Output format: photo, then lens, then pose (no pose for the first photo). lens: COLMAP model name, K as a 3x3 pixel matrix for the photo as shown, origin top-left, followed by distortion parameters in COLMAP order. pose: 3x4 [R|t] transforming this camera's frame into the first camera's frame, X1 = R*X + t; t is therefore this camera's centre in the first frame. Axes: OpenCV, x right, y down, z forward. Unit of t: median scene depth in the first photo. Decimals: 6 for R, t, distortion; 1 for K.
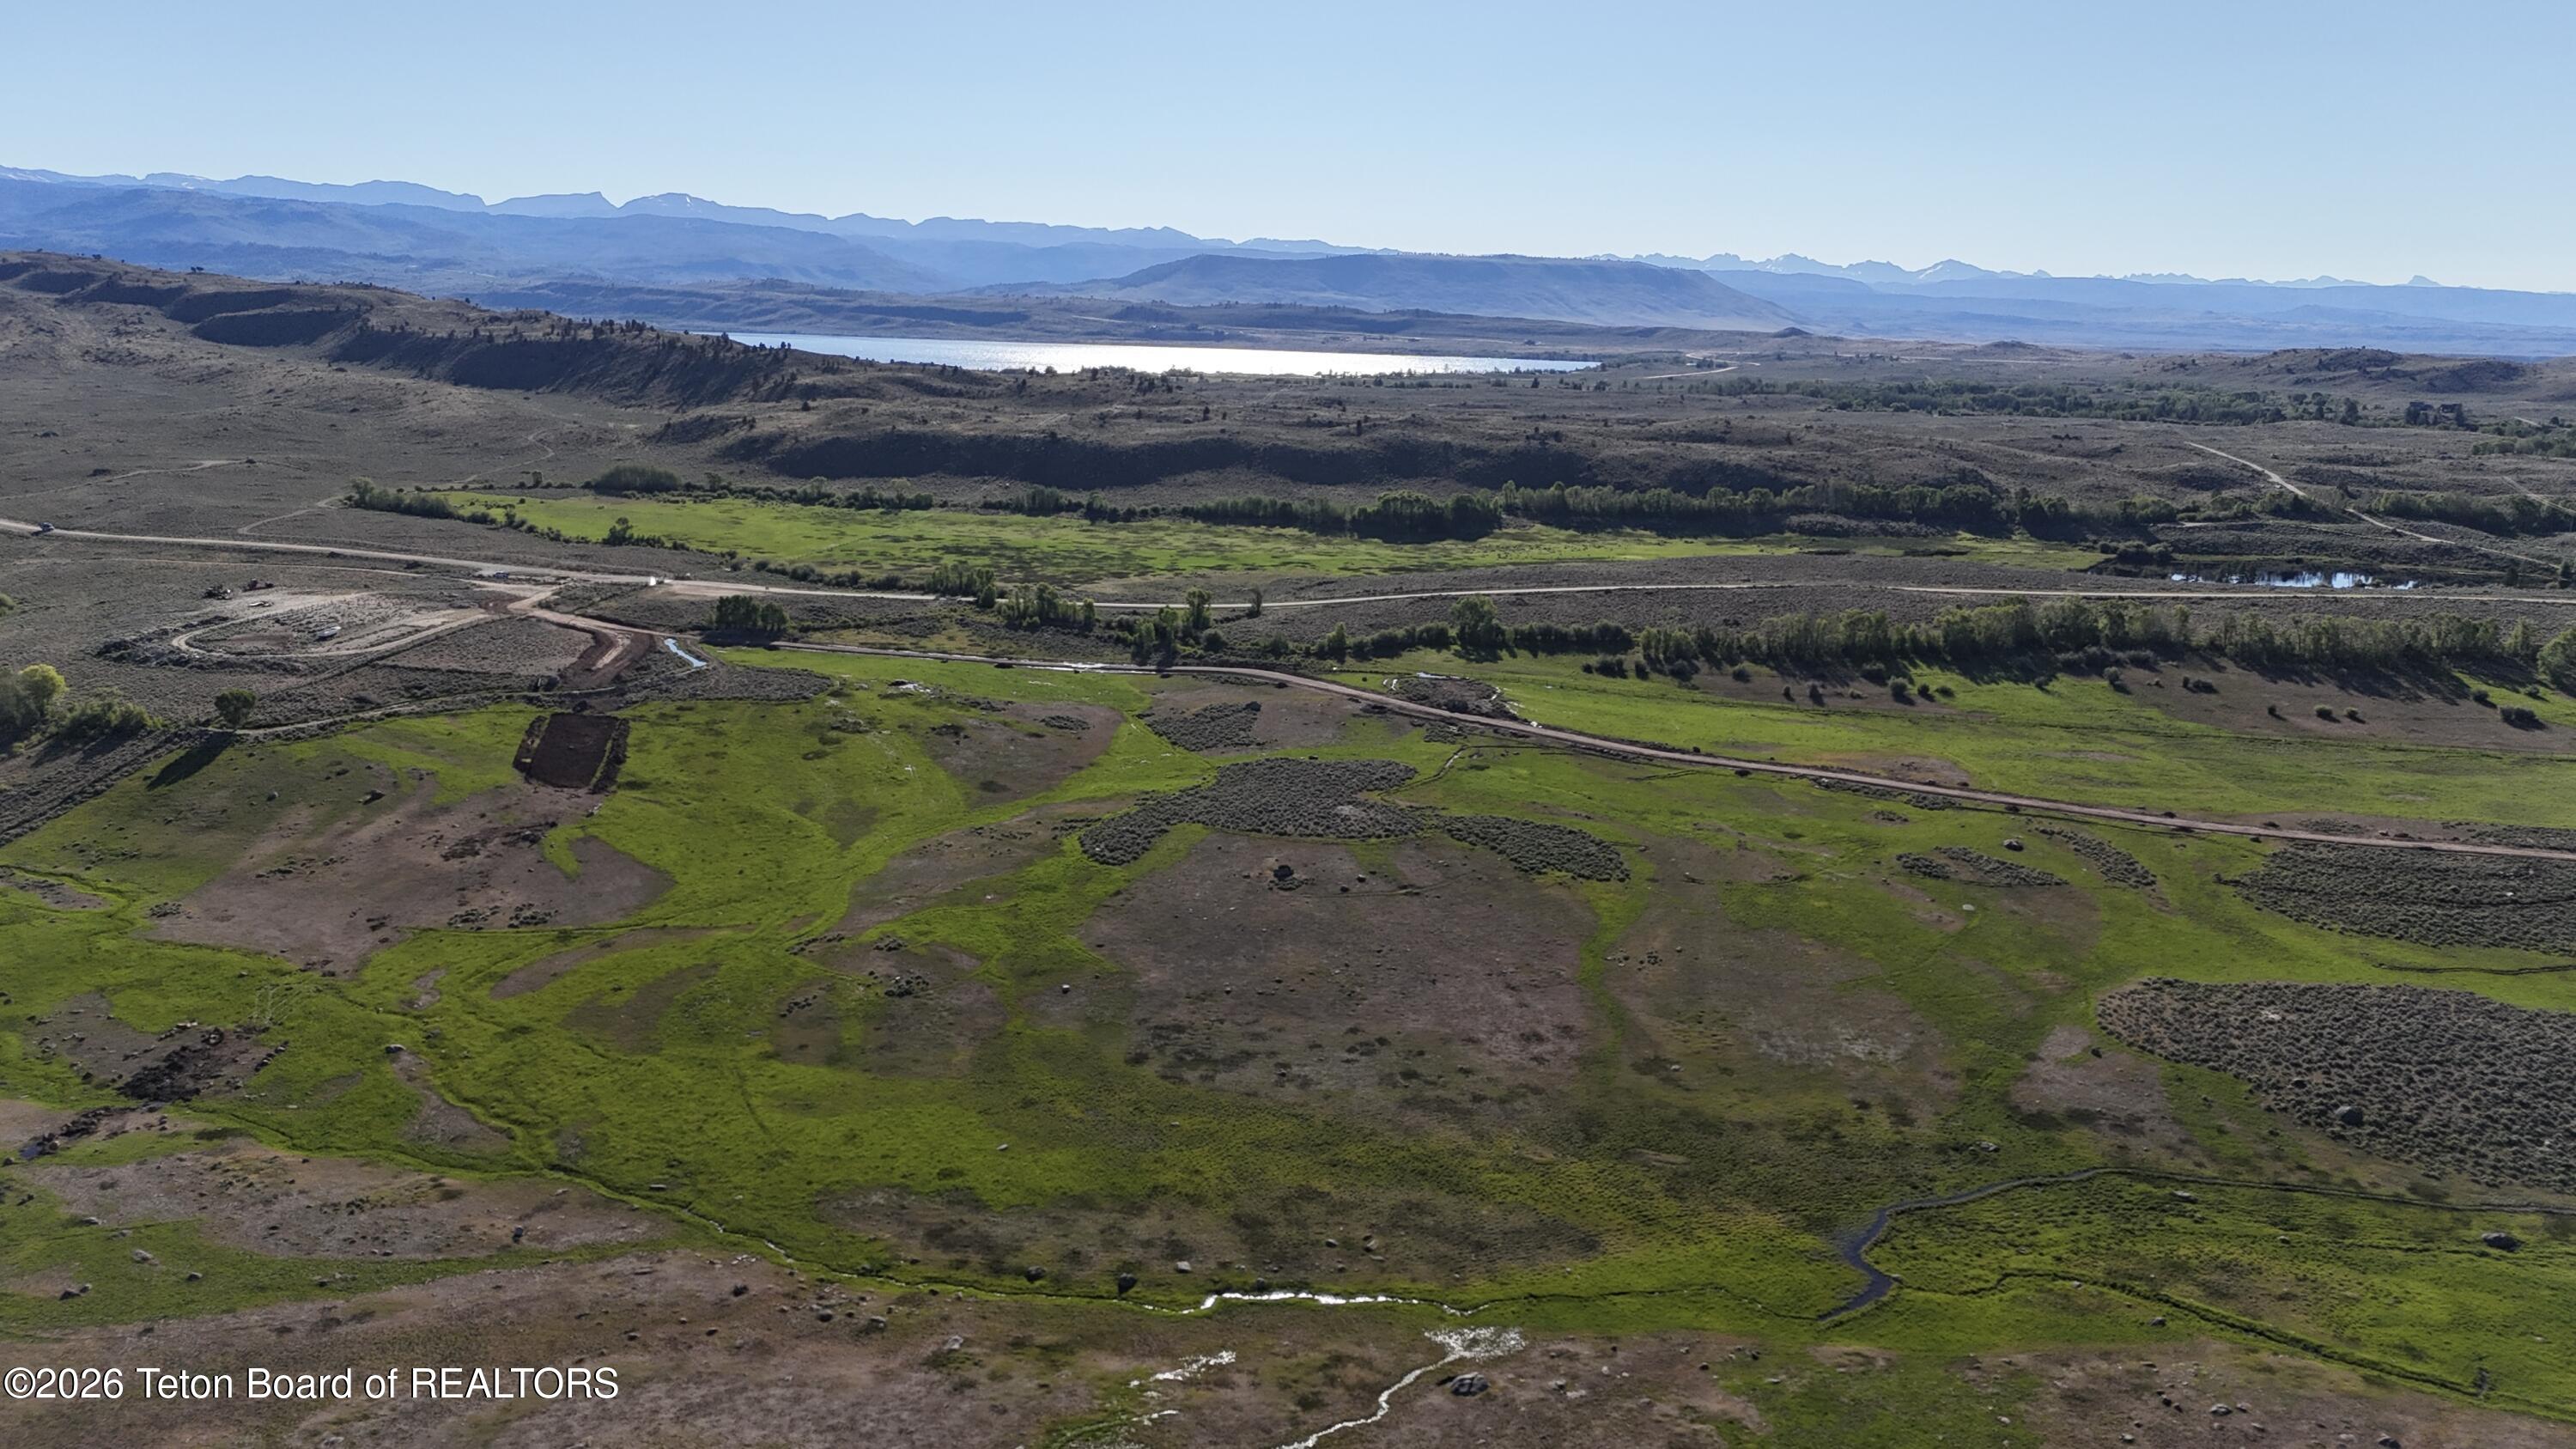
lens RADIAL K [[1908.1, 0, 1302.2], [0, 1908.1, 735.9], [0, 0, 1]] dist [0.078471, -0.073251]
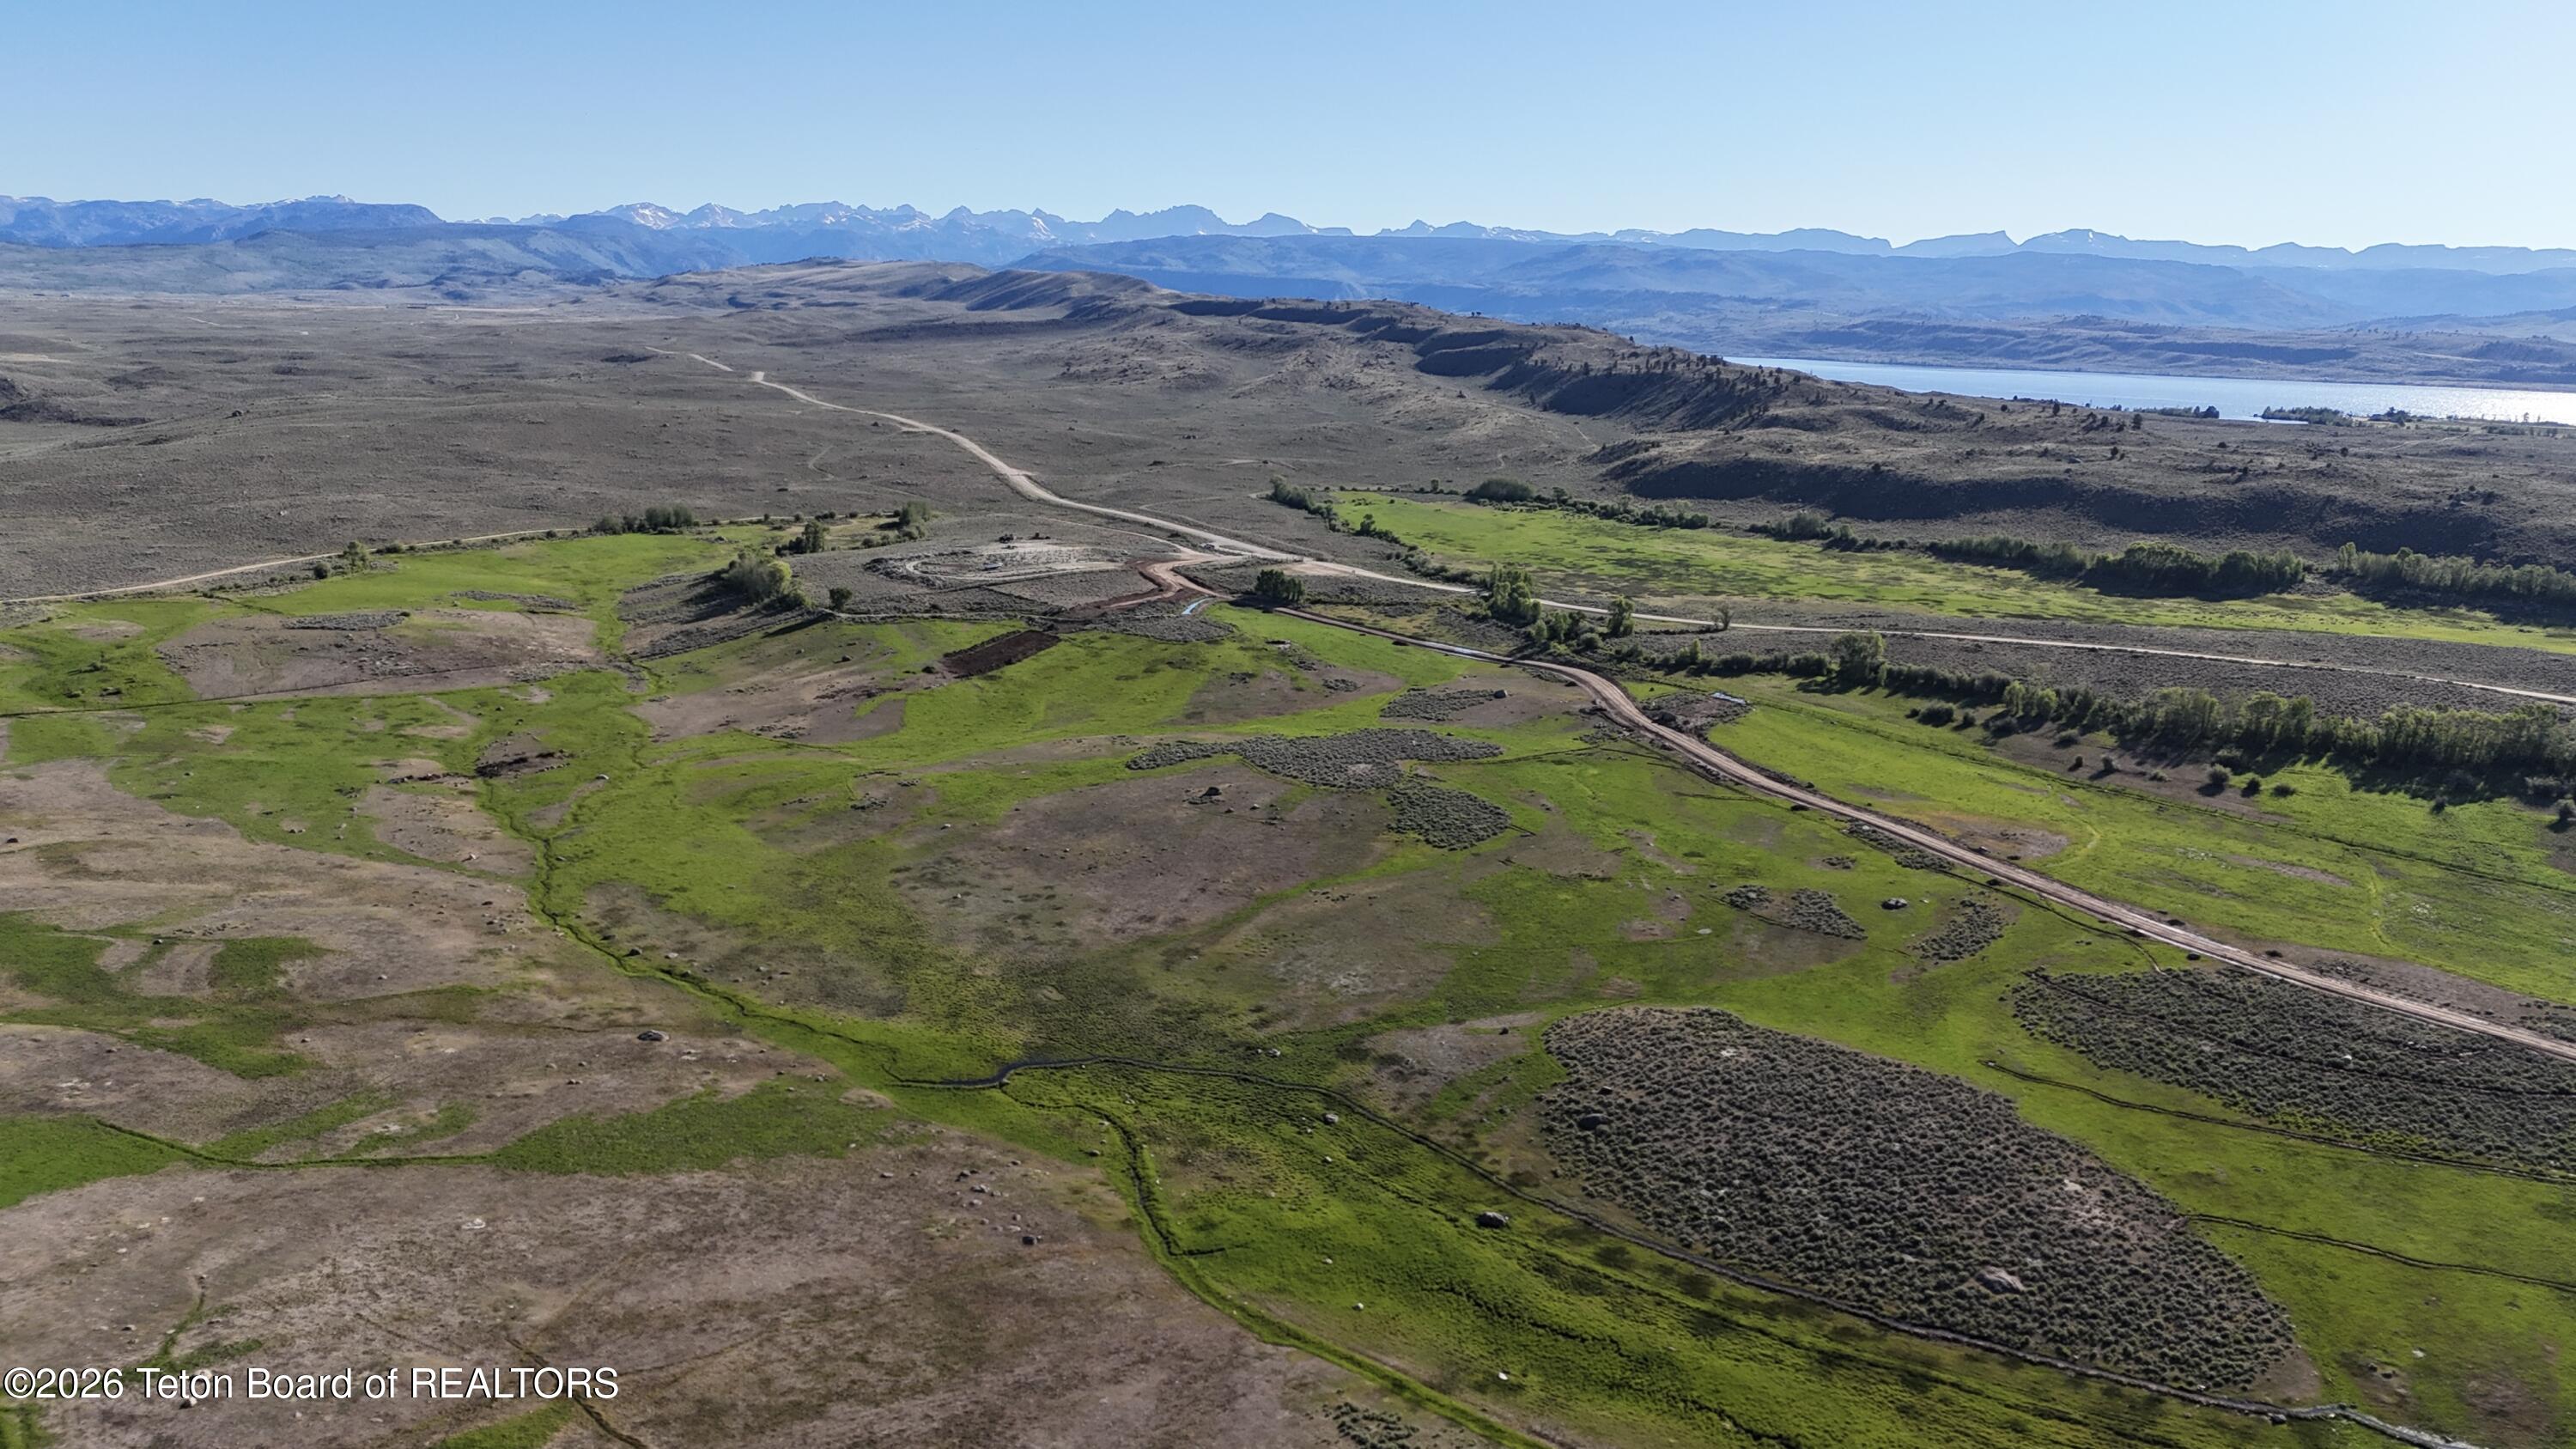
lens RADIAL K [[1908.1, 0, 1283.3], [0, 1908.1, 739.3], [0, 0, 1]] dist [0.078471, -0.073251]
pose [[0.762967, 0.139705, -0.631161, 0.726348], [-0.150450, 0.987932, 0.036807, -0.013698], [0.628686, 0.066876, 0.774778, 0.061212]]
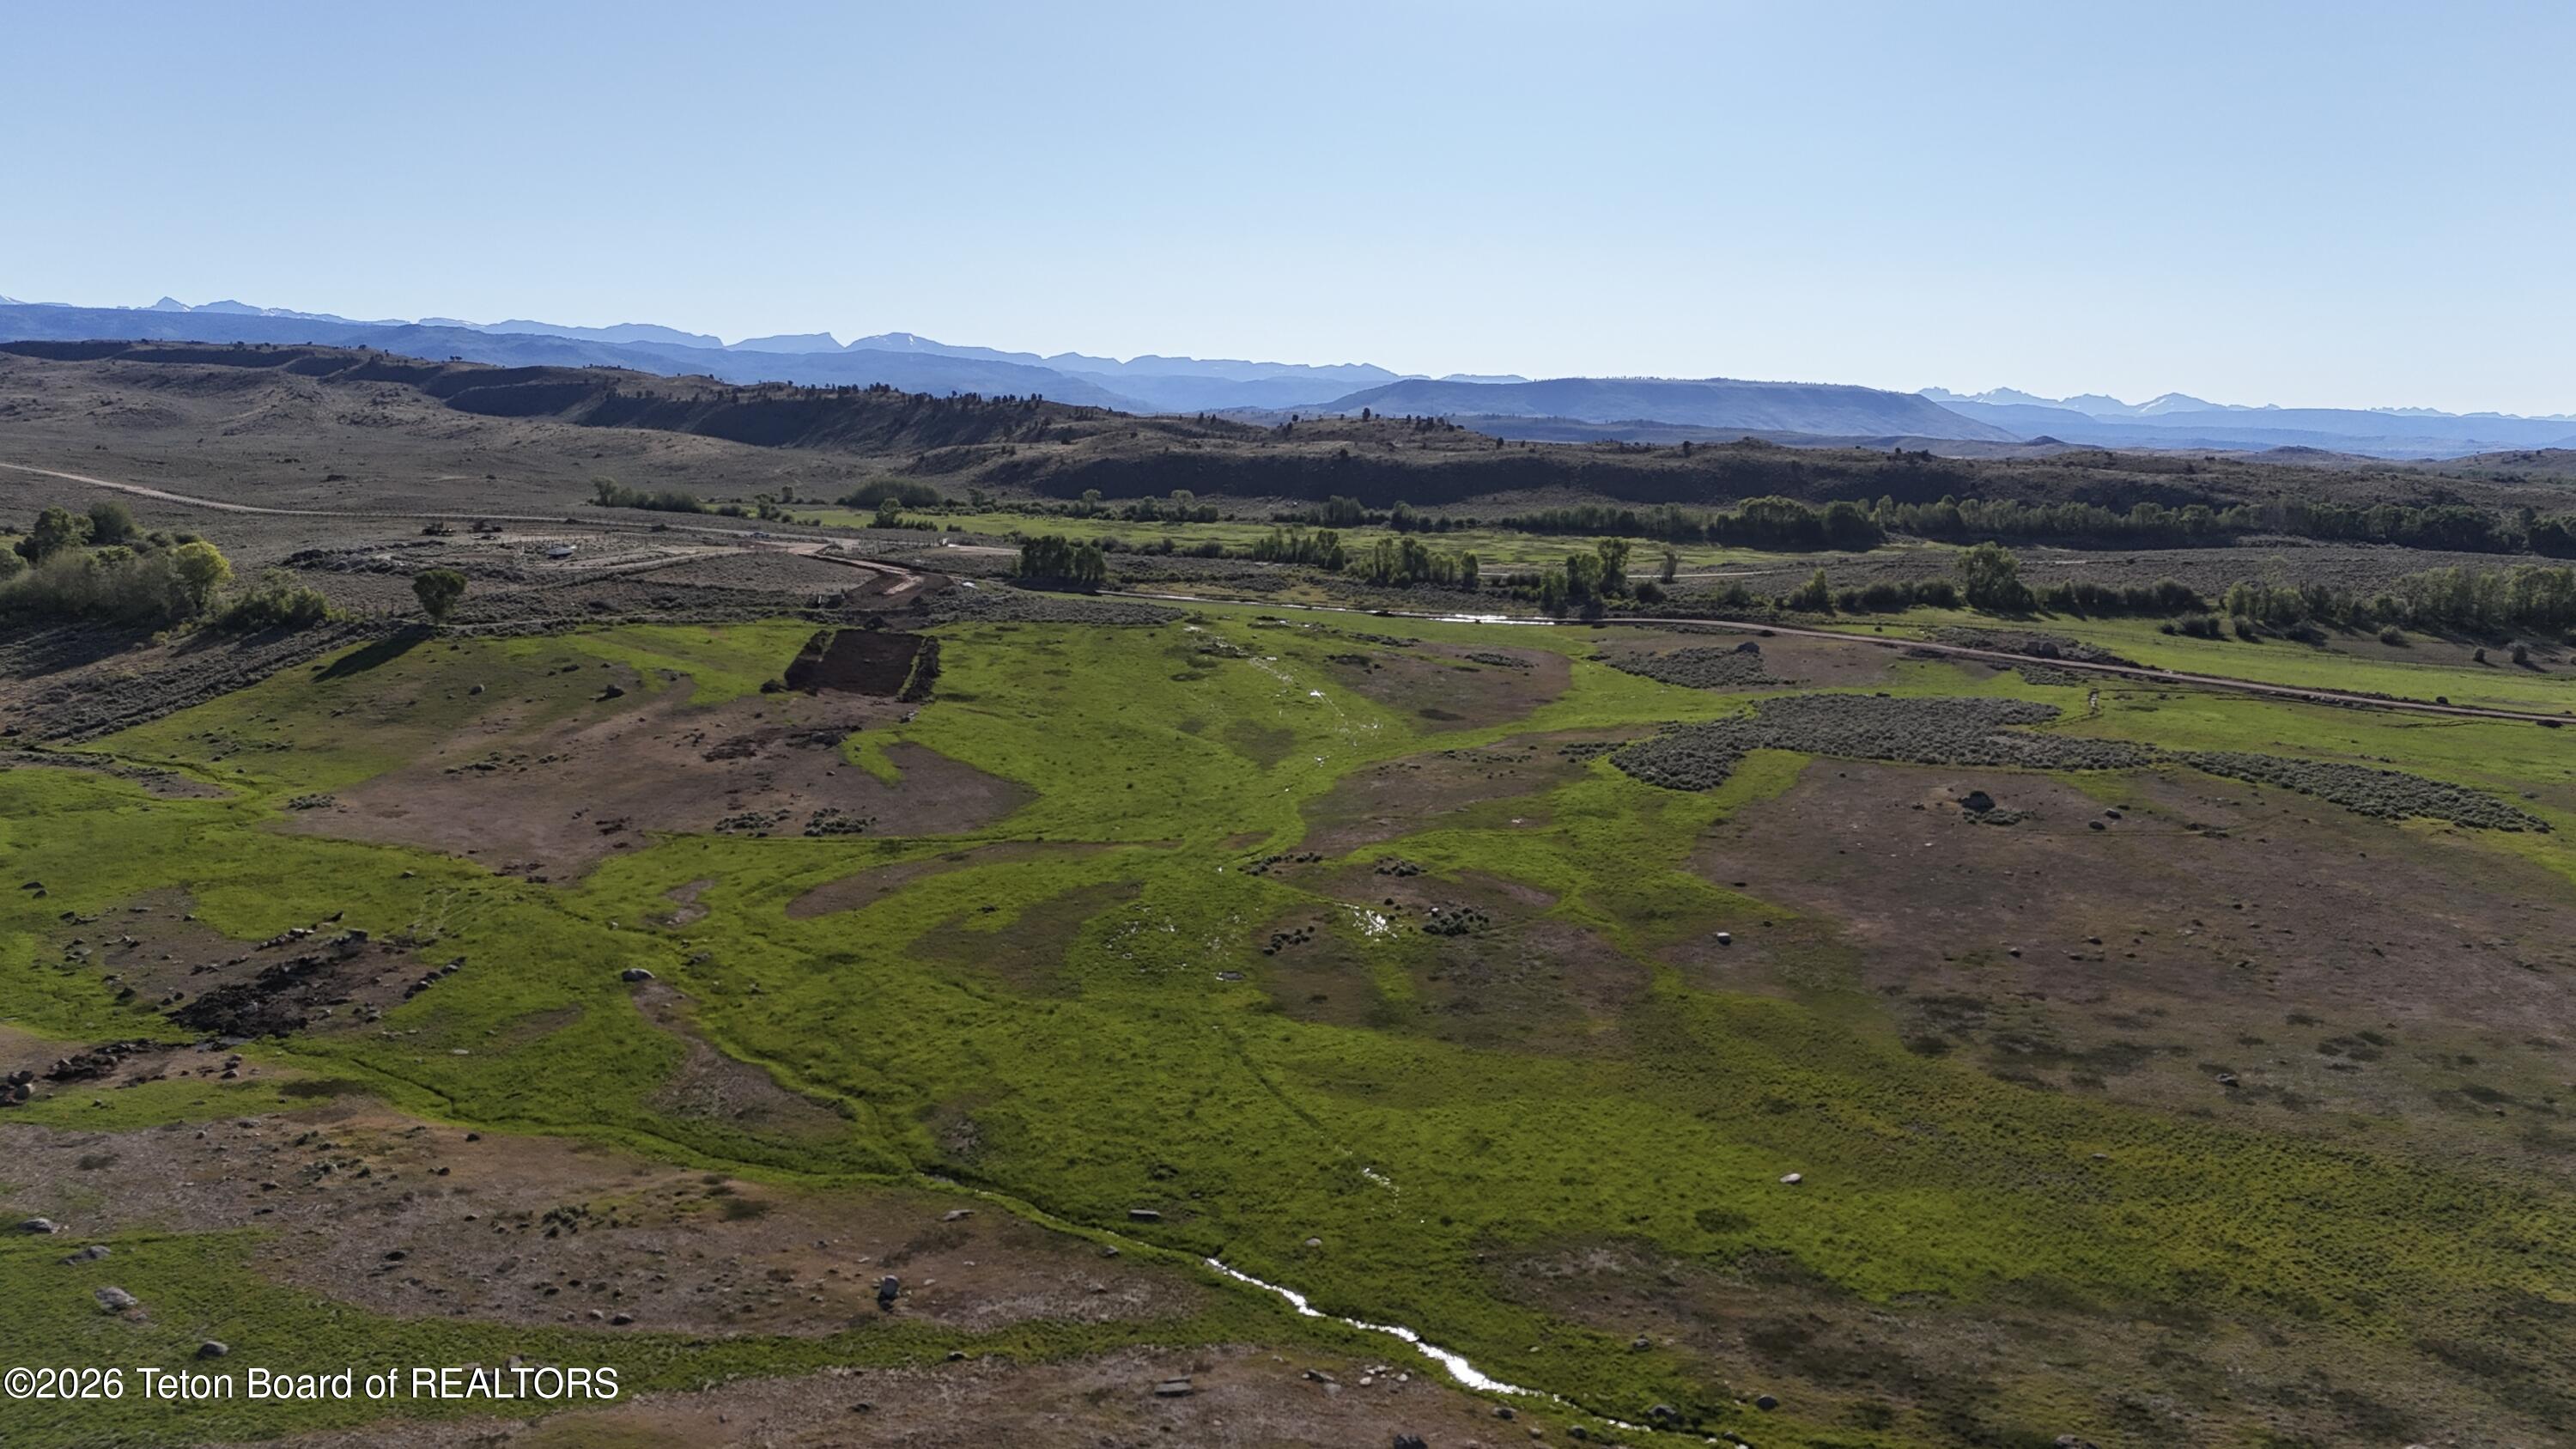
lens RADIAL K [[1908.1, 0, 1291.5], [0, 1908.1, 718.9], [0, 0, 1]] dist [0.078471, -0.073251]
pose [[0.994630, 0.013132, -0.102663, -0.153418], [-0.021240, 0.996705, -0.078287, 0.089789], [0.101296, 0.080047, 0.991631, 0.314185]]
